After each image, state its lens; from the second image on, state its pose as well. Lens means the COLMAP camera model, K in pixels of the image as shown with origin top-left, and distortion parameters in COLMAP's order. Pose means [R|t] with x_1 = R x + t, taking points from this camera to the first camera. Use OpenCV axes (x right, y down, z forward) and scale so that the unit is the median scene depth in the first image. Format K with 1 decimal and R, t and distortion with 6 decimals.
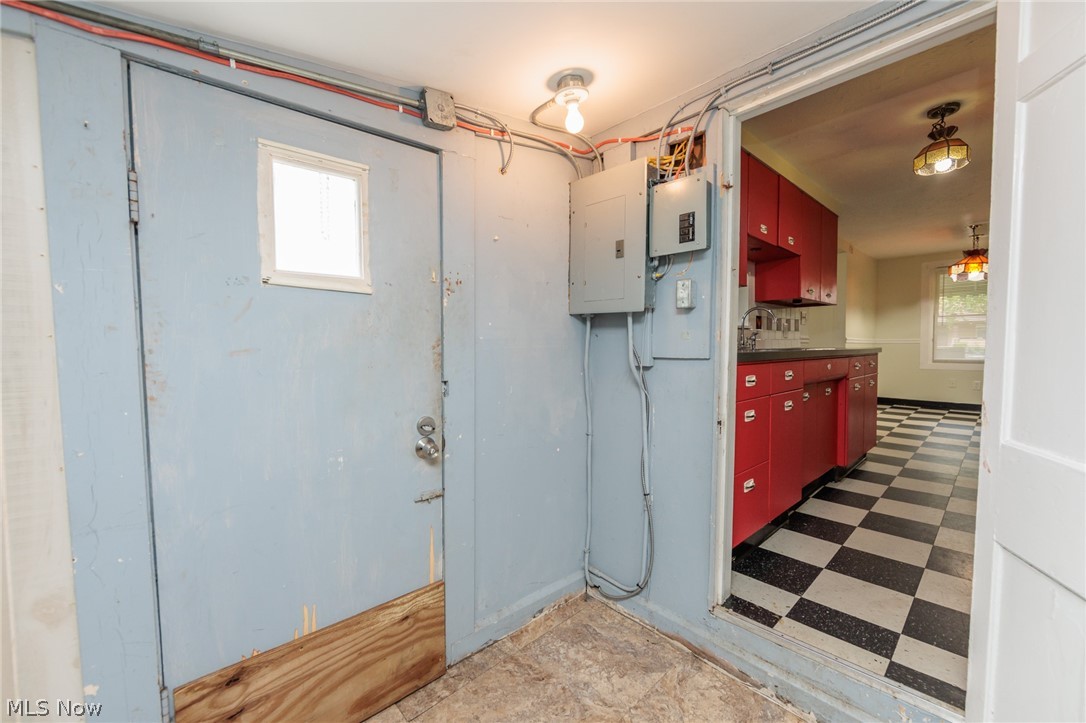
lens RADIAL K [[425.2, 0, 542.3], [0, 425.2, 361.5], [0, 0, 1]] dist [-0.000249, -0.000935]
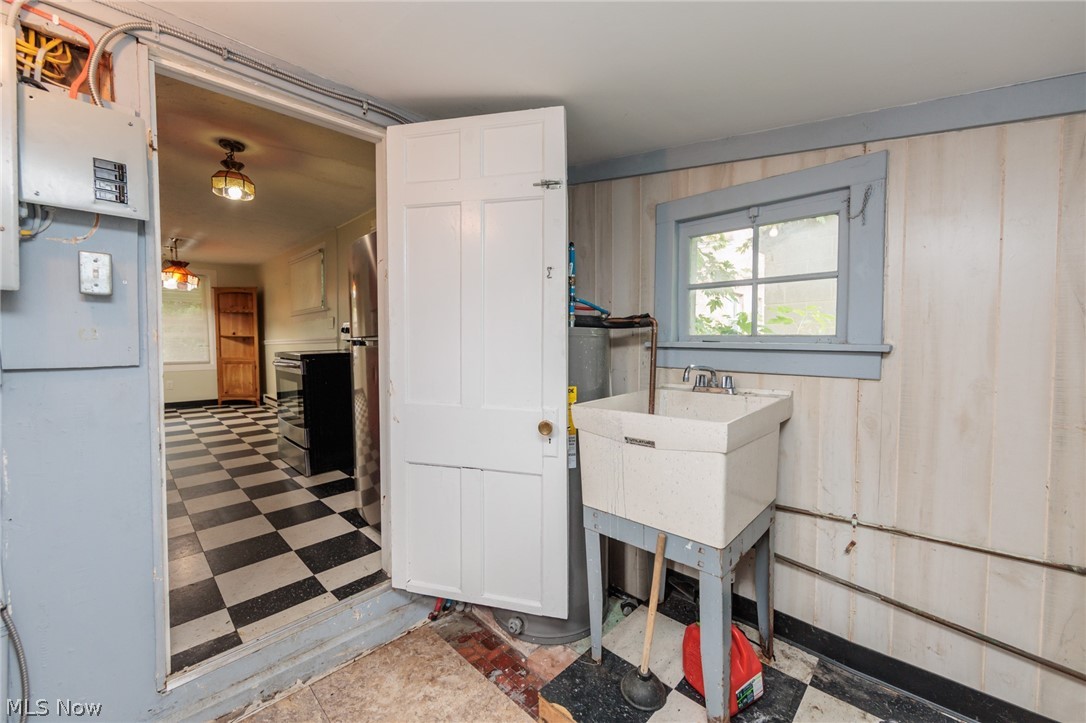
lens RADIAL K [[425.2, 0, 549.0], [0, 425.2, 361.2], [0, 0, 1]] dist [-0.000249, -0.000935]
pose [[-0.055082, -0.036990, 0.997796, -0.388373], [0.045143, 0.998199, 0.039497, -0.011375], [-0.997461, 0.047219, -0.053313, 0.305353]]
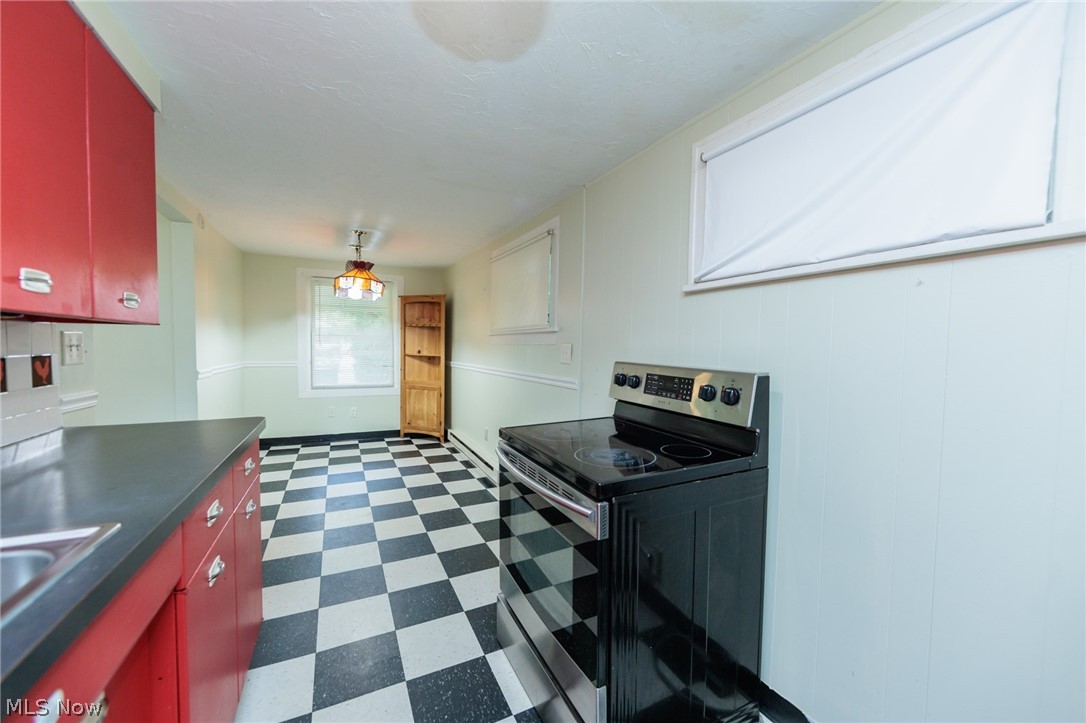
lens RADIAL K [[425.2, 0, 545.2], [0, 425.2, 361.7], [0, 0, 1]] dist [-0.000249, -0.000935]
pose [[0.278093, -0.027178, 0.960170, 0.905143], [0.021283, 0.999529, 0.022128, -0.225761], [-0.960318, 0.014282, 0.278541, 1.198115]]
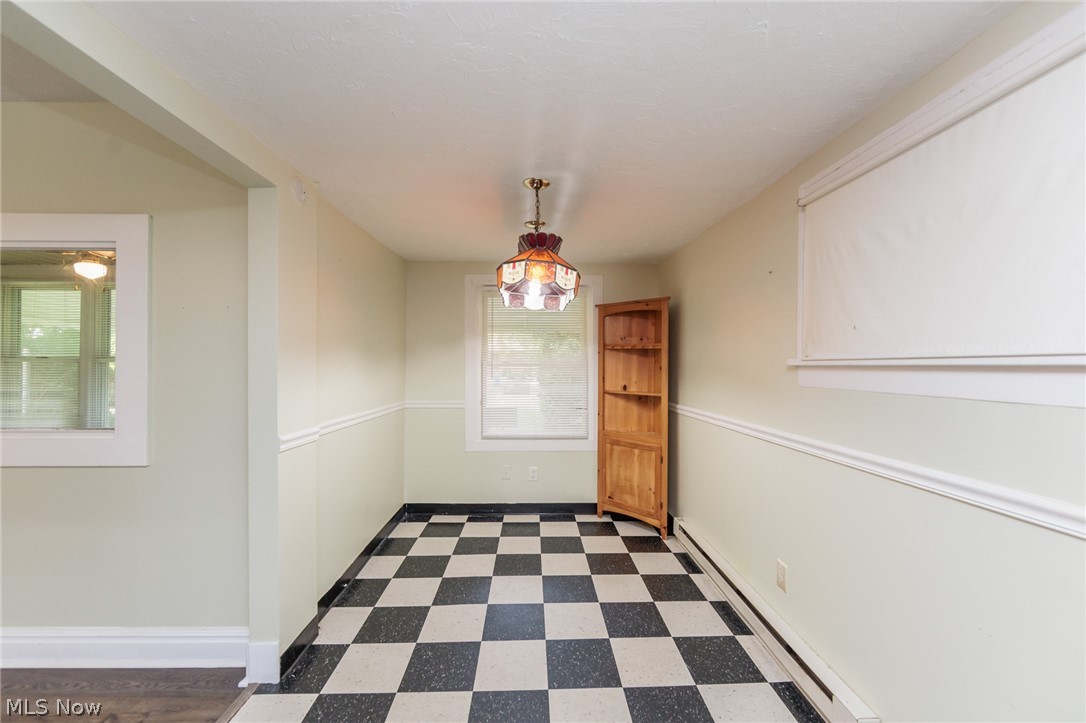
lens RADIAL K [[425.2, 0, 537.4], [0, 425.2, 362.4], [0, 0, 1]] dist [-0.000249, -0.000935]
pose [[0.658833, 0.008669, 0.752239, 1.883465], [0.021732, 0.999297, -0.030550, -0.323555], [-0.751975, 0.036475, 0.658181, 1.965617]]
